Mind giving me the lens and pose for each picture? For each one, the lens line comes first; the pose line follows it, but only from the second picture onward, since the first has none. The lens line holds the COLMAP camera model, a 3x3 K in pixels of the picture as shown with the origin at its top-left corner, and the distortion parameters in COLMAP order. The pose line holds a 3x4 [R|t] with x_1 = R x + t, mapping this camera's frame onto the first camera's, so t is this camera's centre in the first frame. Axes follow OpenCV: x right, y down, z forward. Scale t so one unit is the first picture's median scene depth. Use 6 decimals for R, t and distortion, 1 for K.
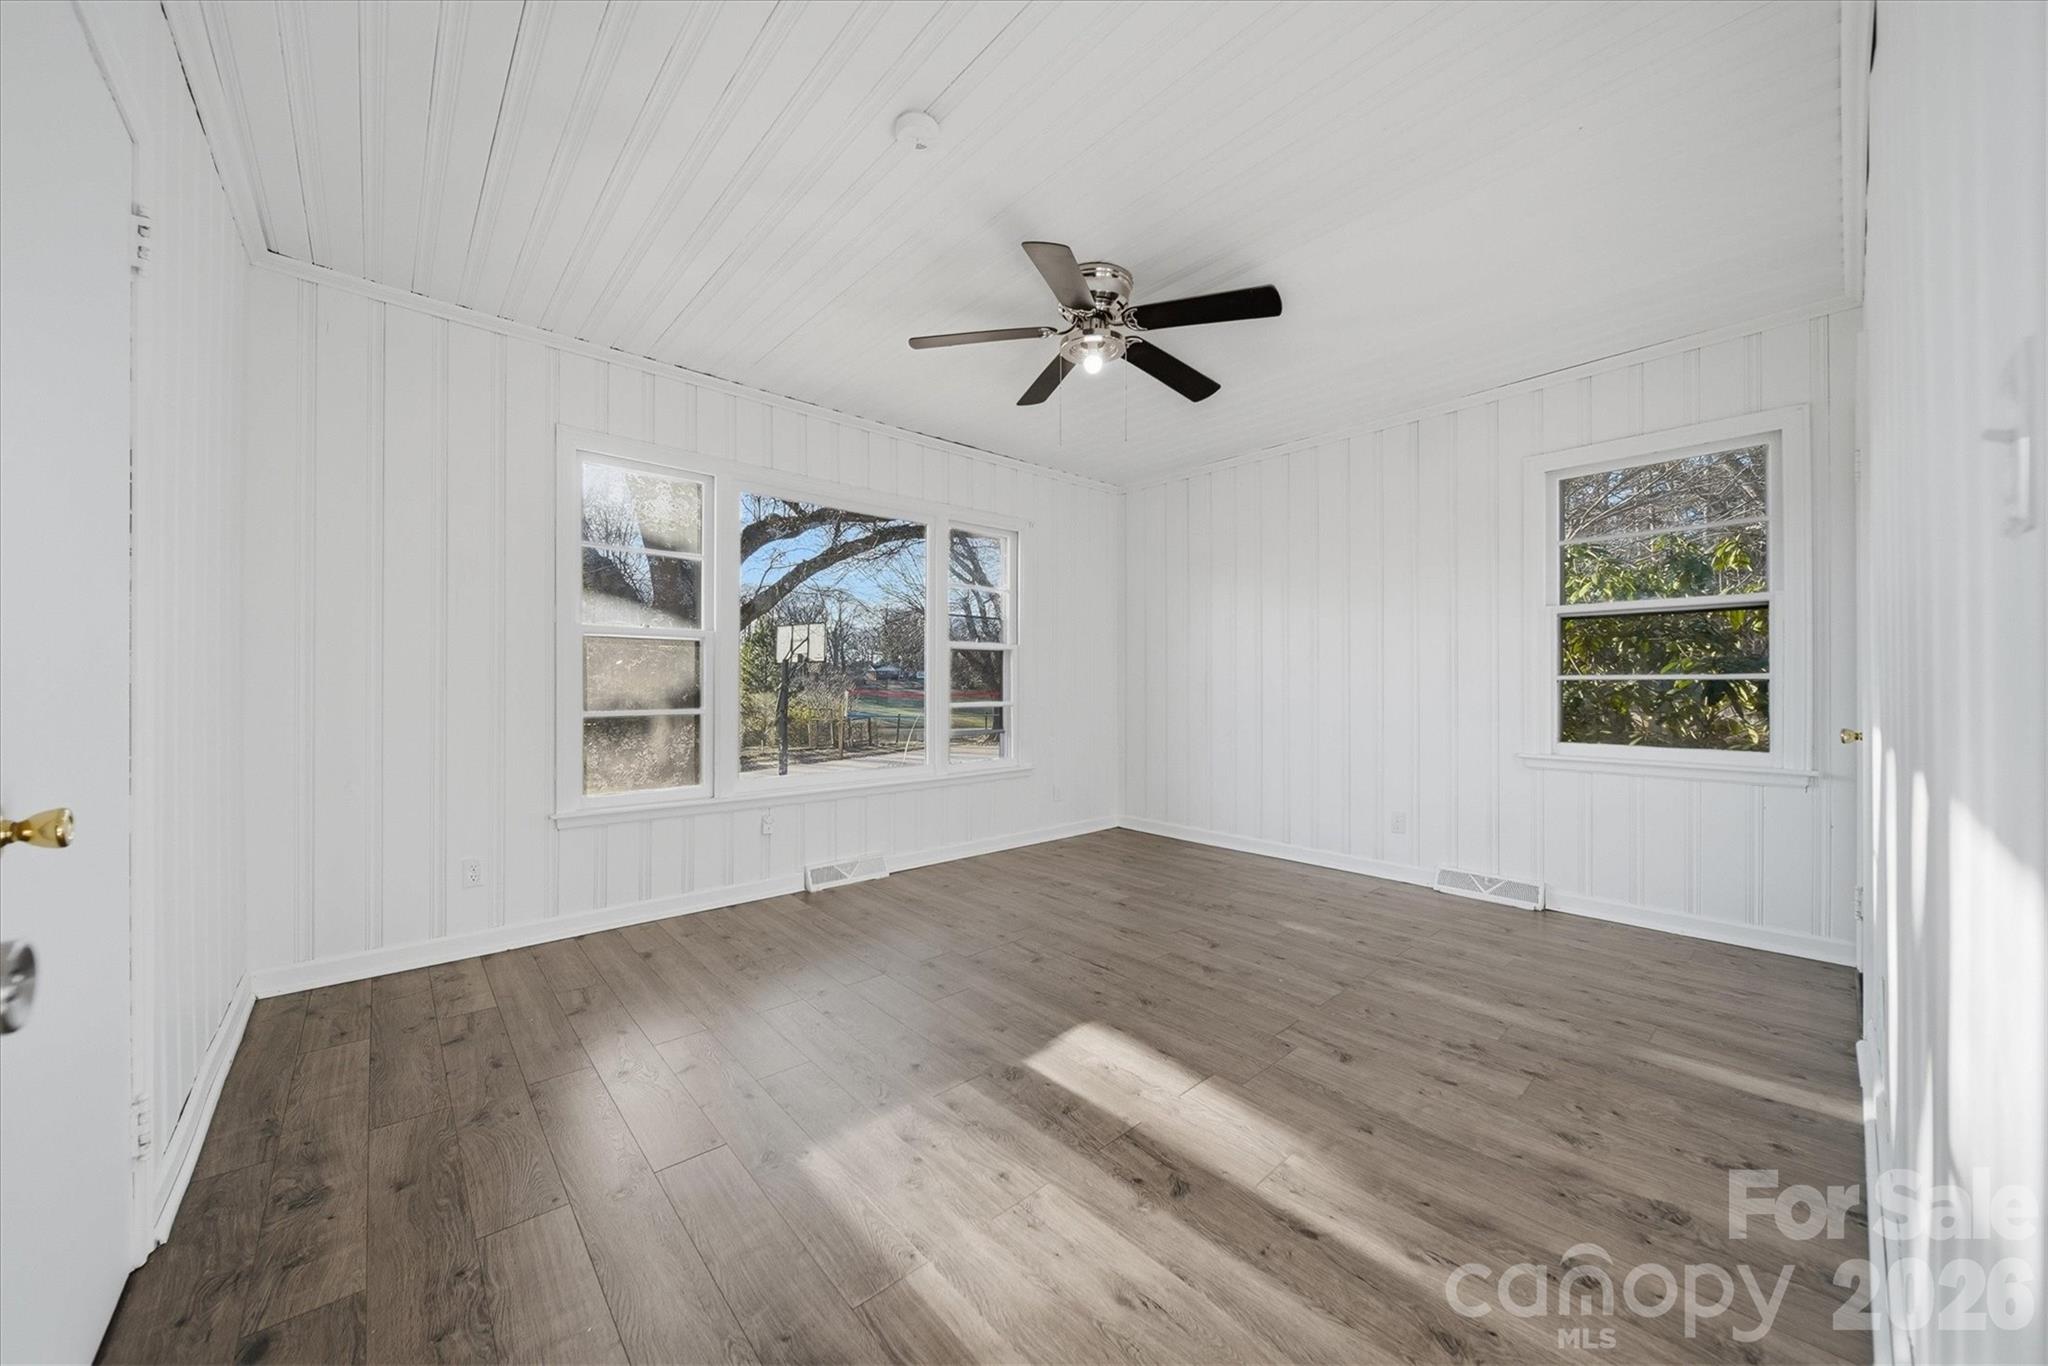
lens RADIAL K [[724.7, 0, 1026.9], [0, 724.7, 681.8], [0, 0, 1]] dist [0.000878, 0.000059]
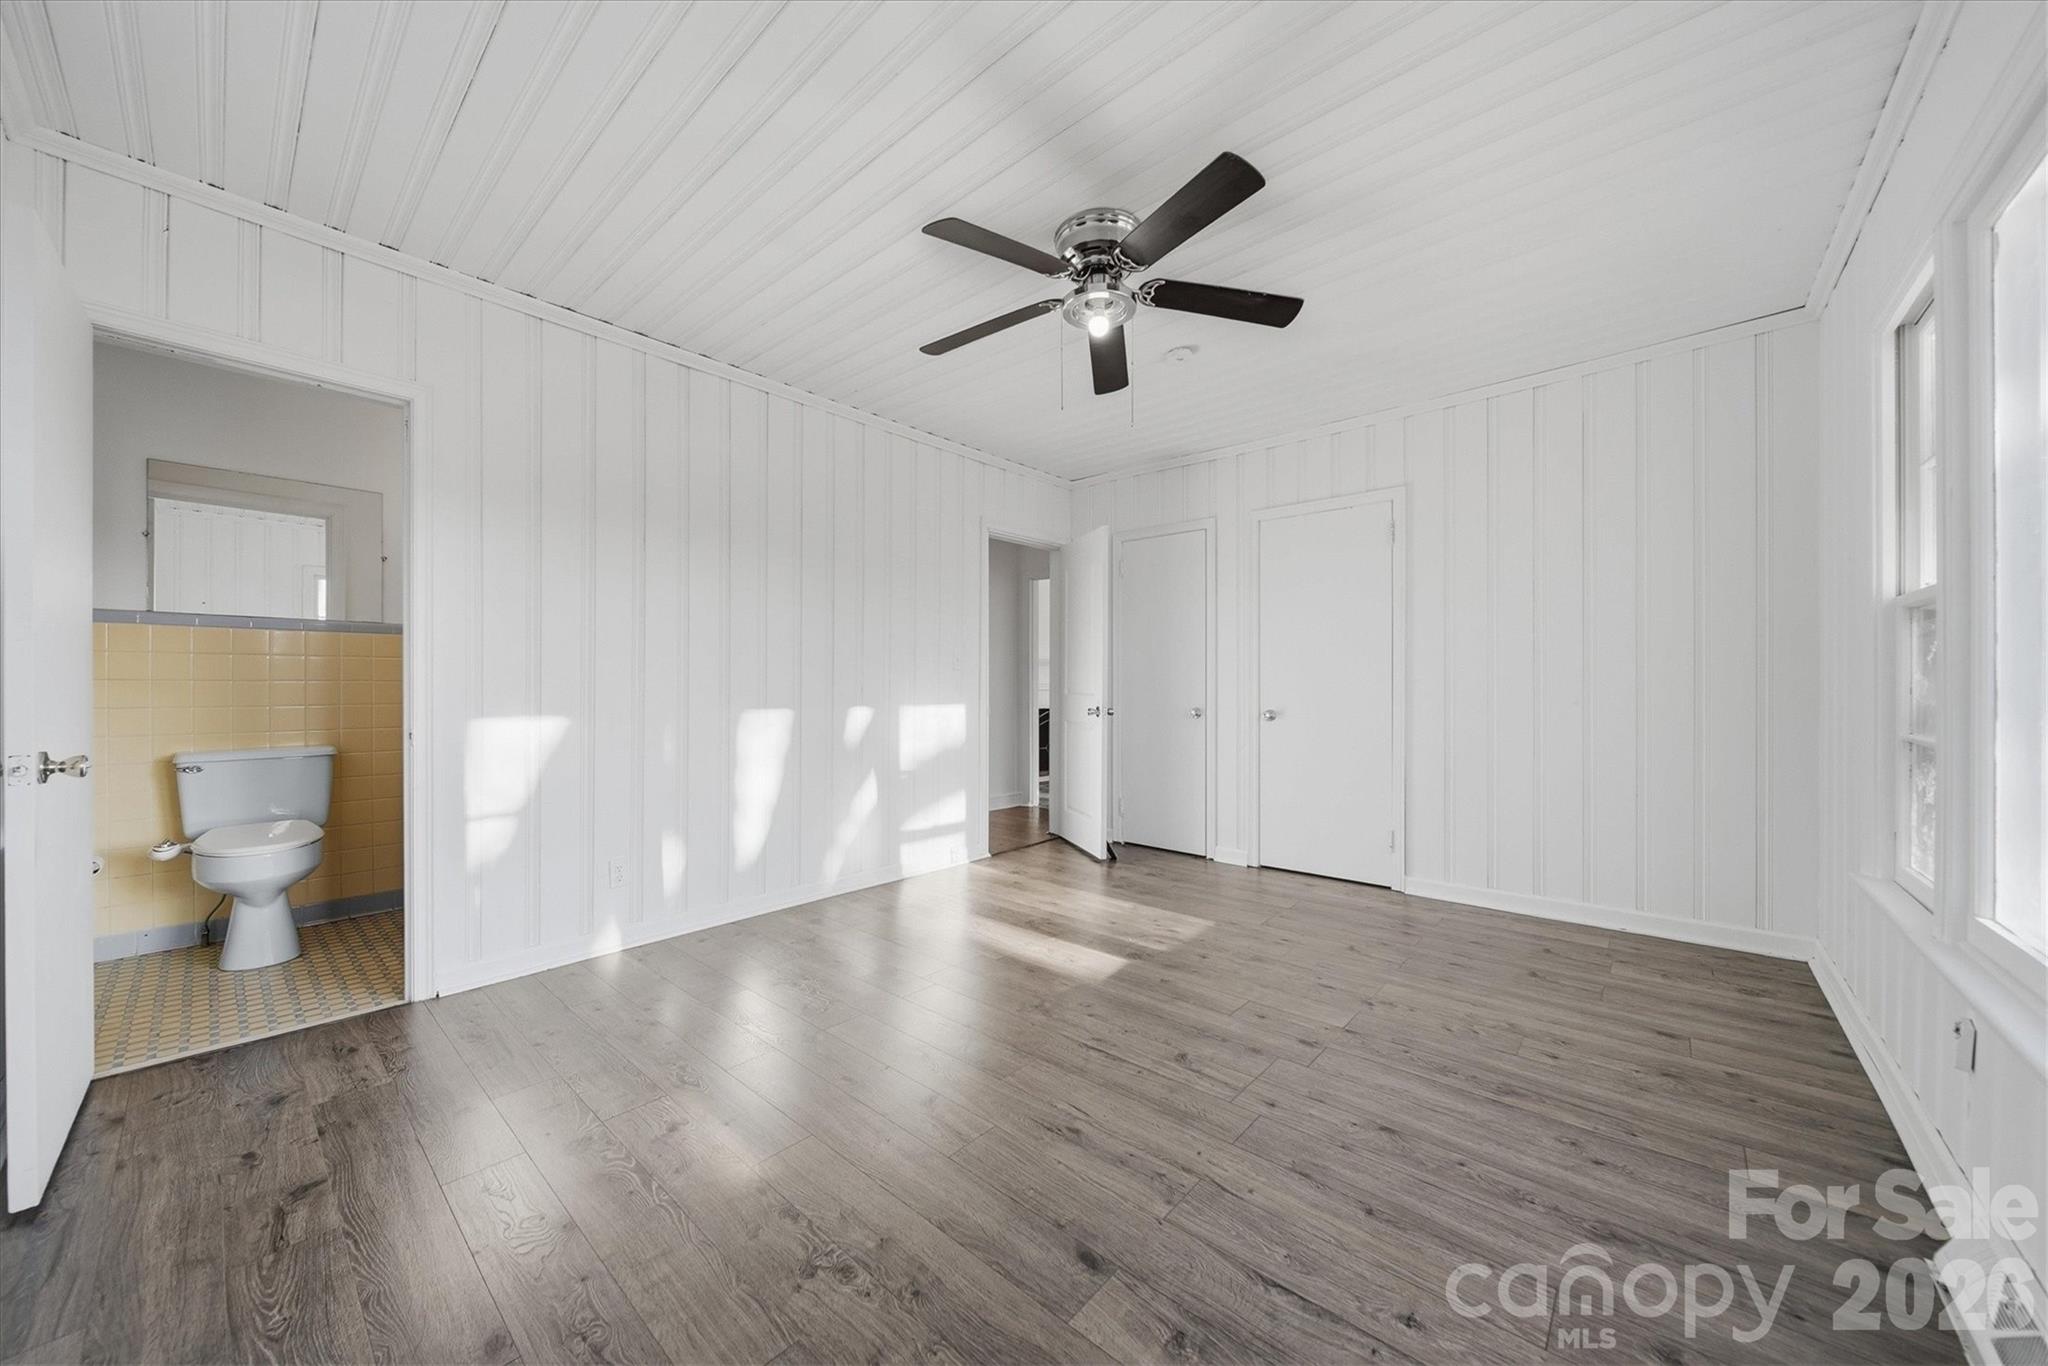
lens RADIAL K [[724.7, 0, 1022.5], [0, 724.7, 685.0], [0, 0, 1]] dist [0.000878, 0.000059]
pose [[-0.993232, 0.002237, -0.116122, 0.335410], [0.002559, 0.999993, -0.002624, -0.001138], [0.116115, -0.002904, -0.993231, 2.187694]]
